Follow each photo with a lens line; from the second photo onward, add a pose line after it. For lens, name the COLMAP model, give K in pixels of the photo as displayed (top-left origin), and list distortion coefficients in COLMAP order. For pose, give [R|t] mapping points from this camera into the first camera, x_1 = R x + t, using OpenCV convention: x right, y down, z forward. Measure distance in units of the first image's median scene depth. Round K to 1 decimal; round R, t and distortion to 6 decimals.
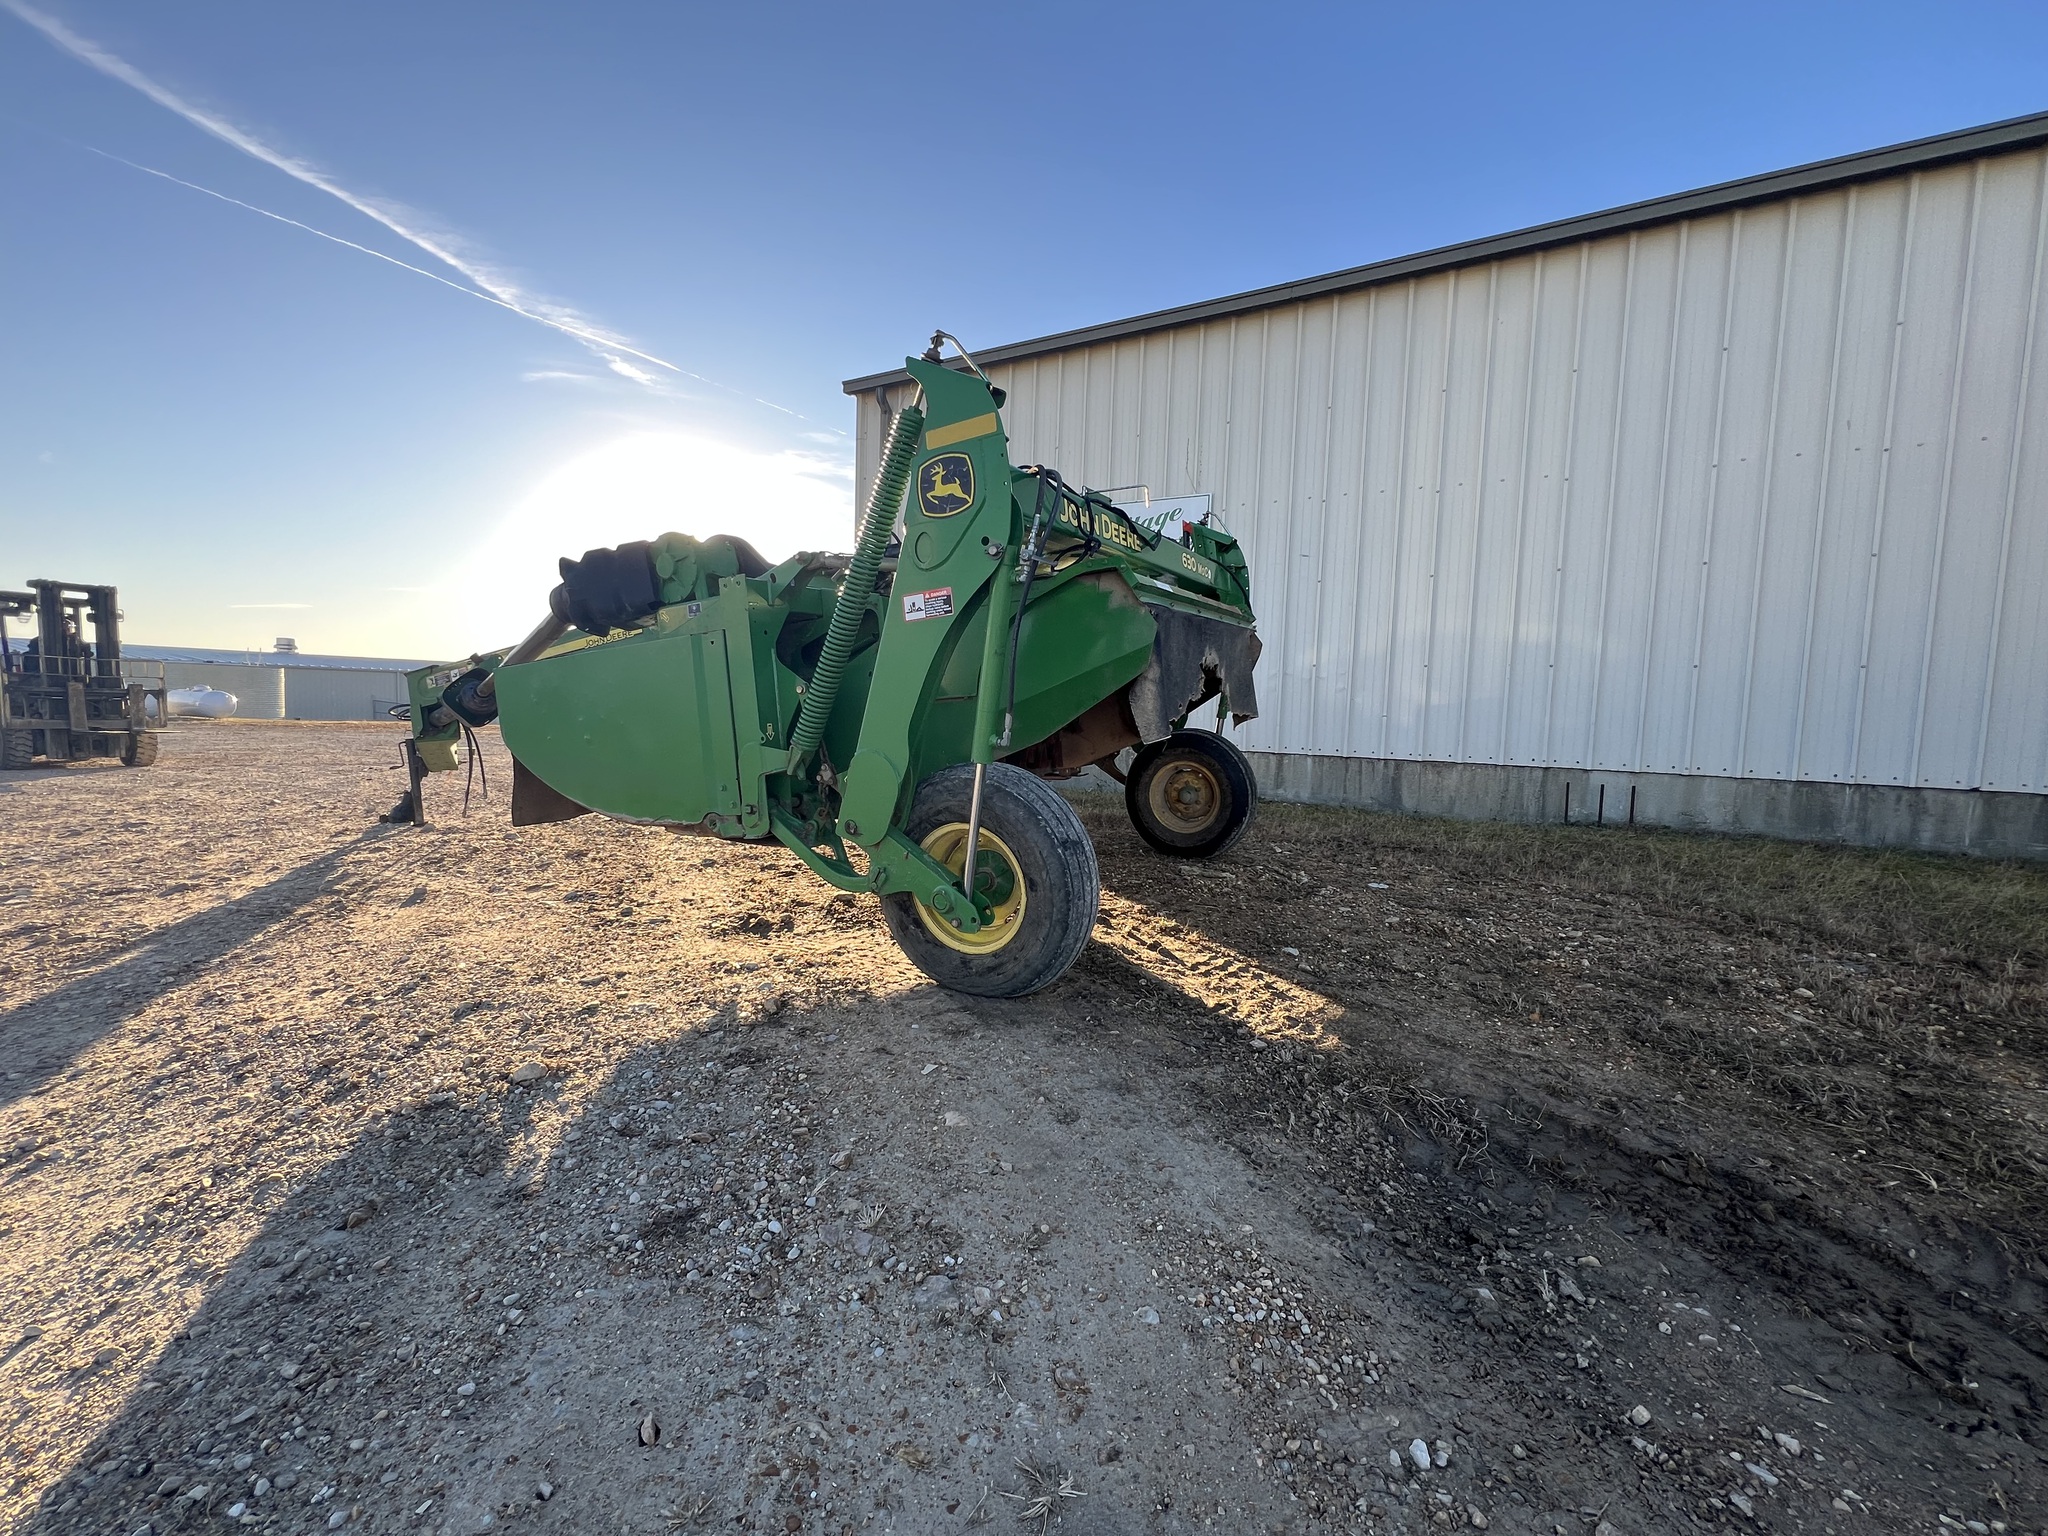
lens RADIAL K [[826.9, 0, 1028.2], [0, 826.9, 769.1], [0, 0, 1]] dist [-0.001494, -0.000387]
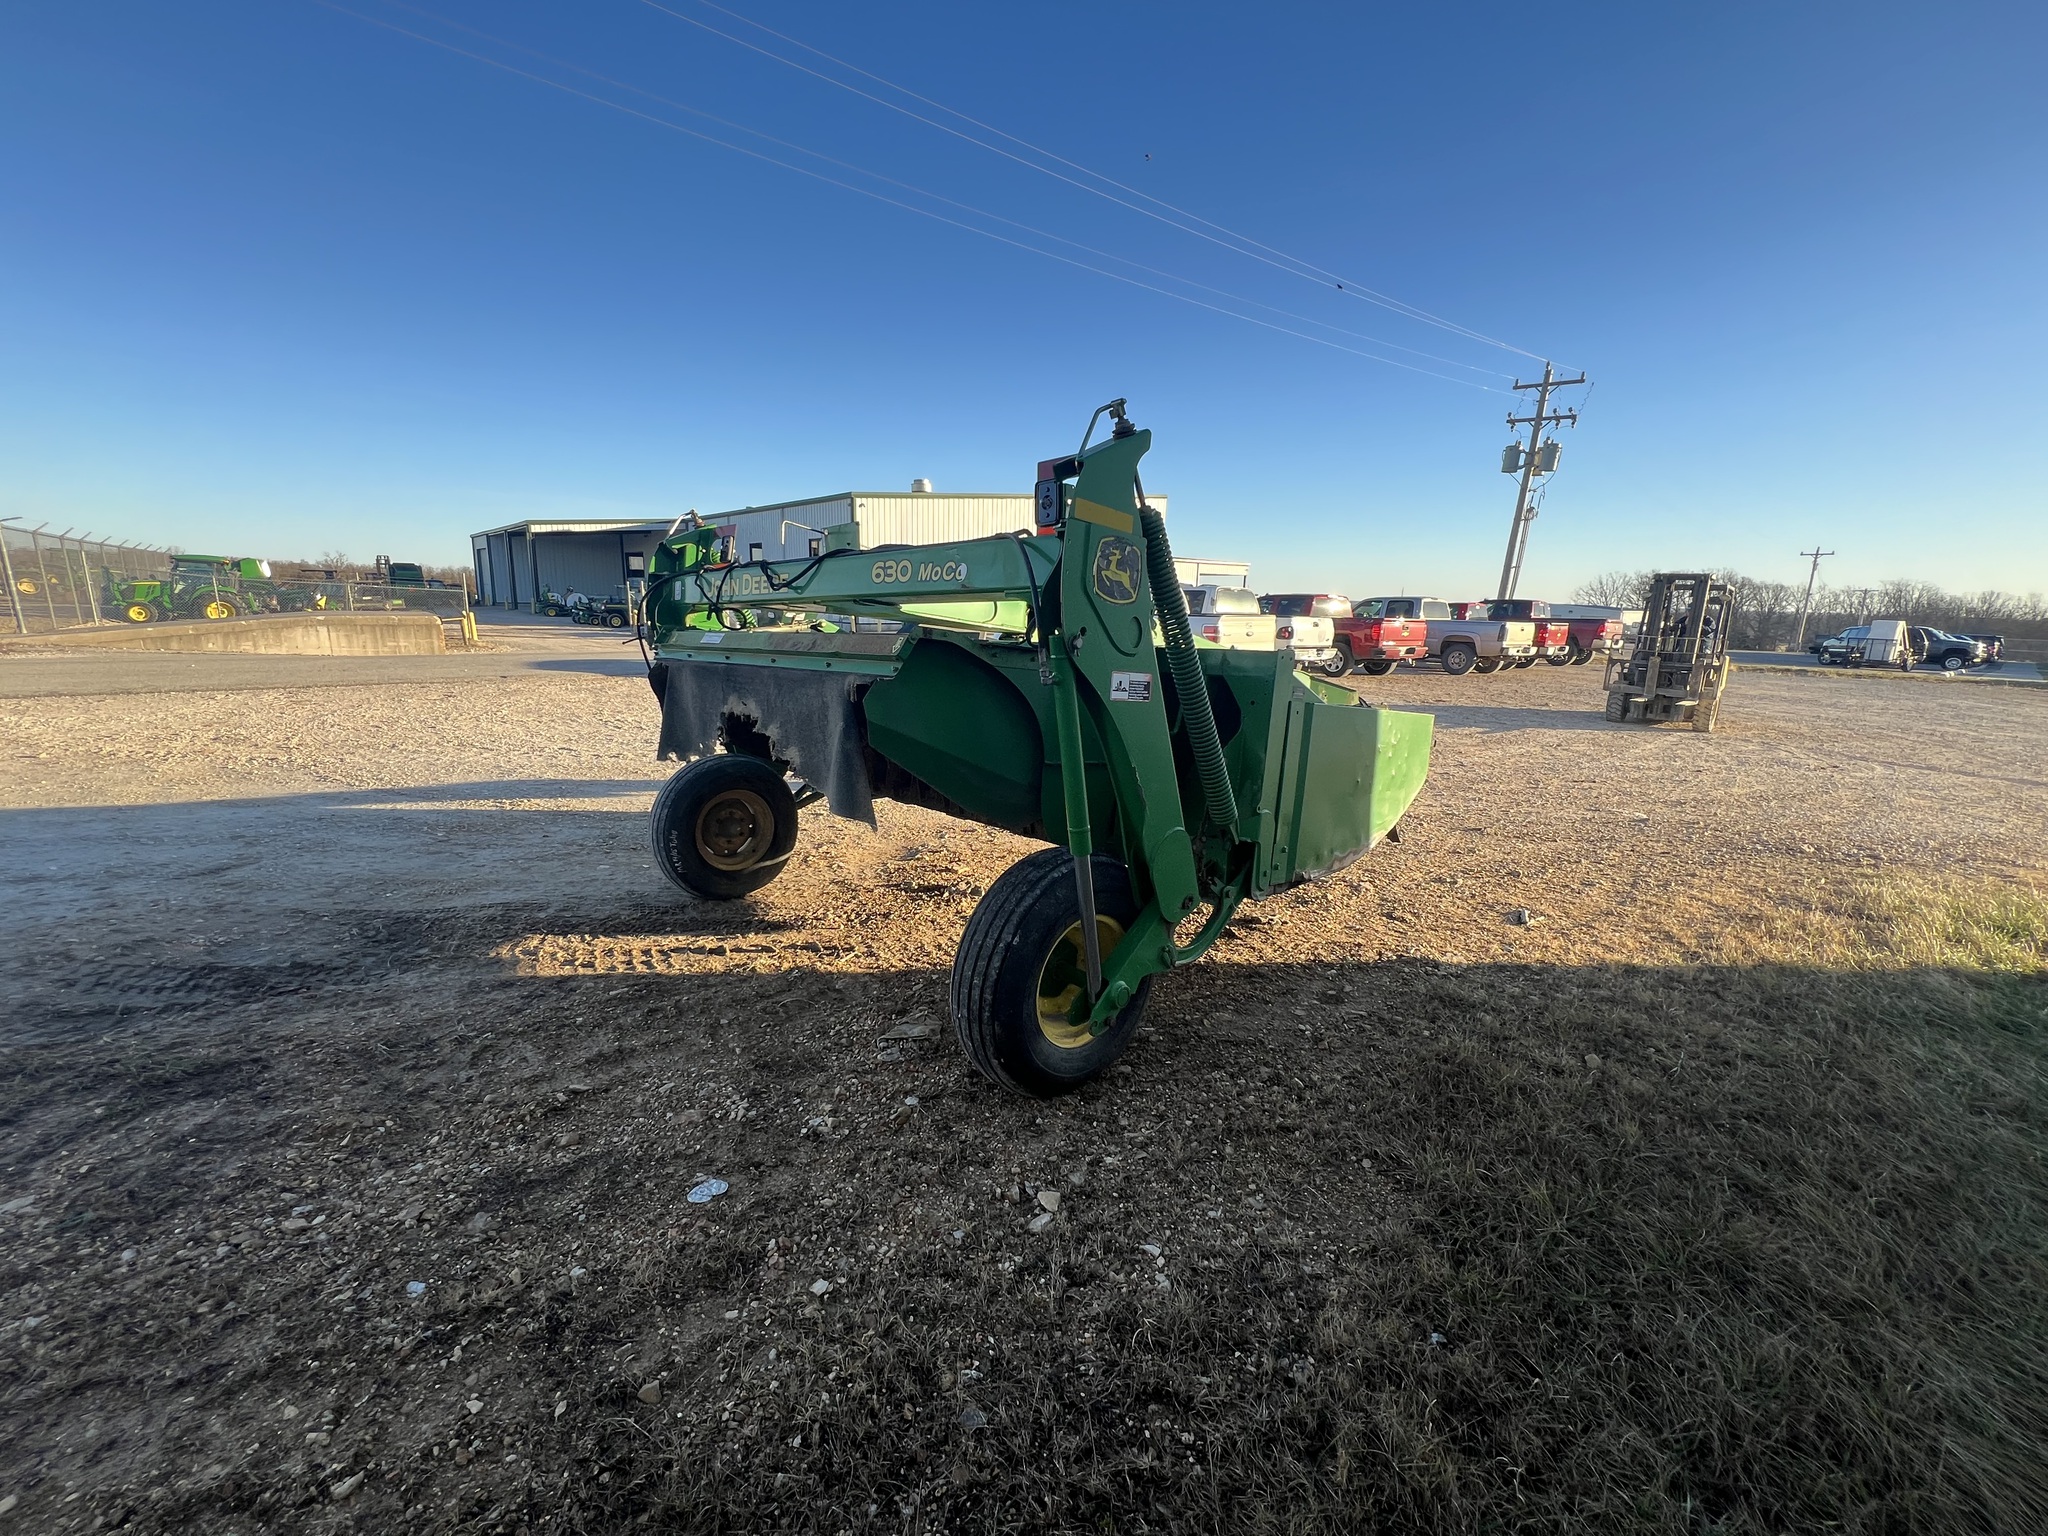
lens RADIAL K [[826.9, 0, 1028.2], [0, 826.9, 769.1], [0, 0, 1]] dist [-0.001494, -0.000387]
pose [[-0.335572, 0.157846, -0.928696, 1.114737], [-0.104578, 0.973525, 0.203253, -0.331939], [0.936192, 0.165327, -0.310181, 1.847971]]
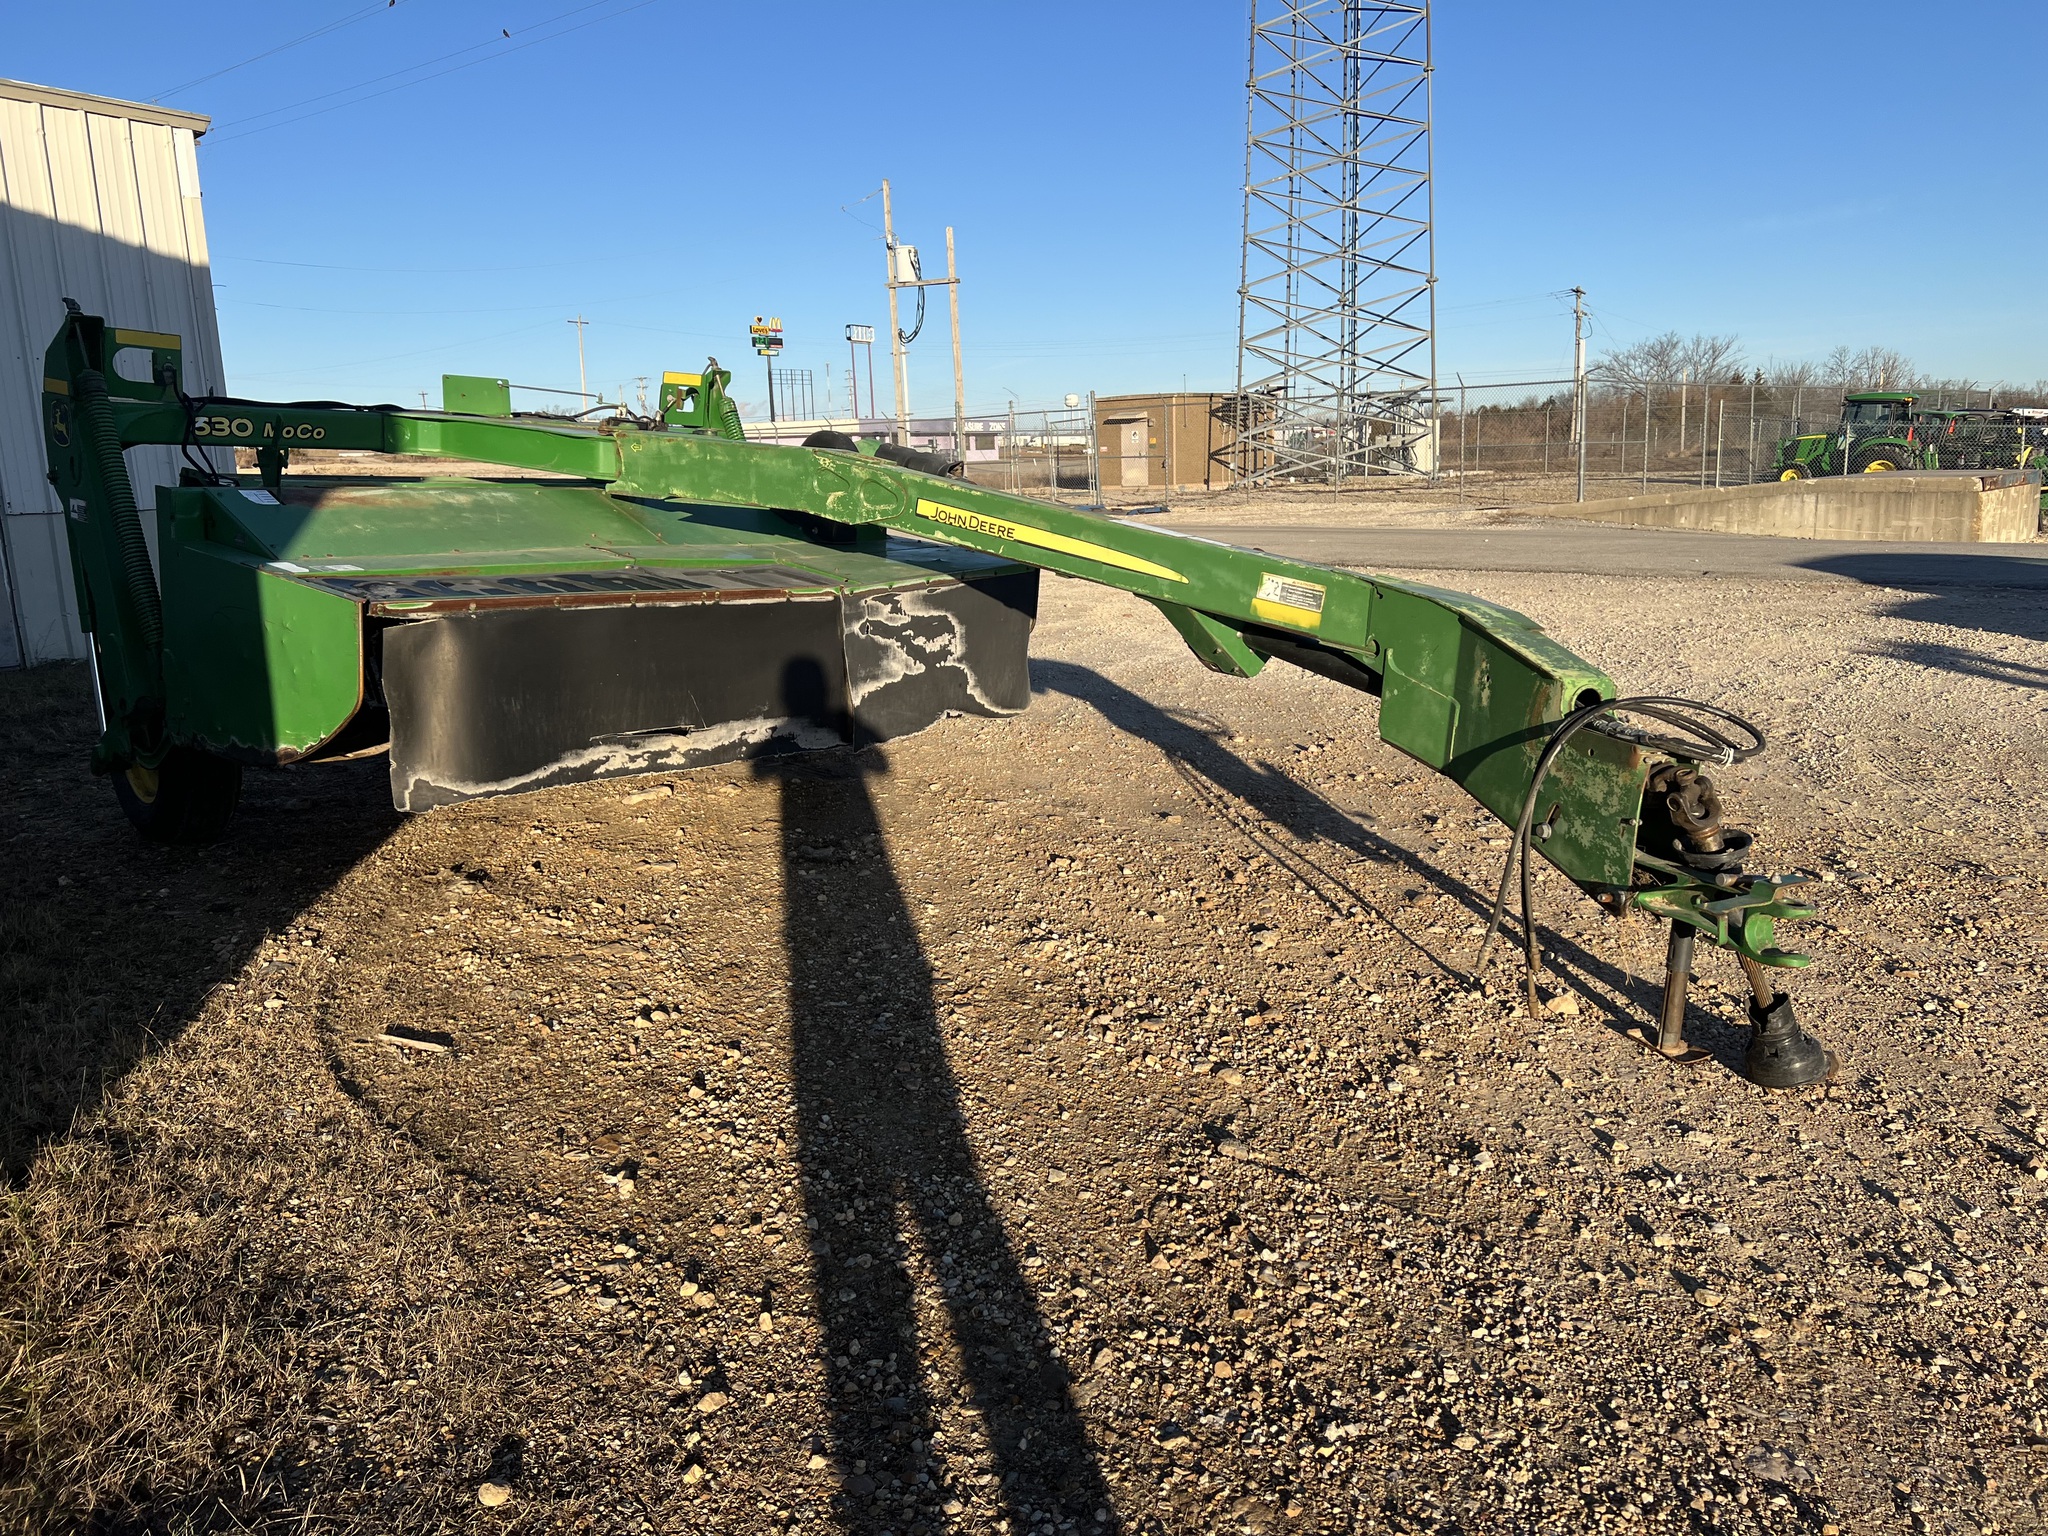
lens RADIAL K [[1530.7, 0, 1015.2], [0, 1530.7, 777.3], [0, 0, 1]] dist [0.059062, -0.071322]
pose [[-0.968676, -0.052807, 0.242649, -1.236167], [0.018742, 0.958795, 0.283479, -0.464924], [-0.247621, 0.279147, -0.927772, 3.273283]]
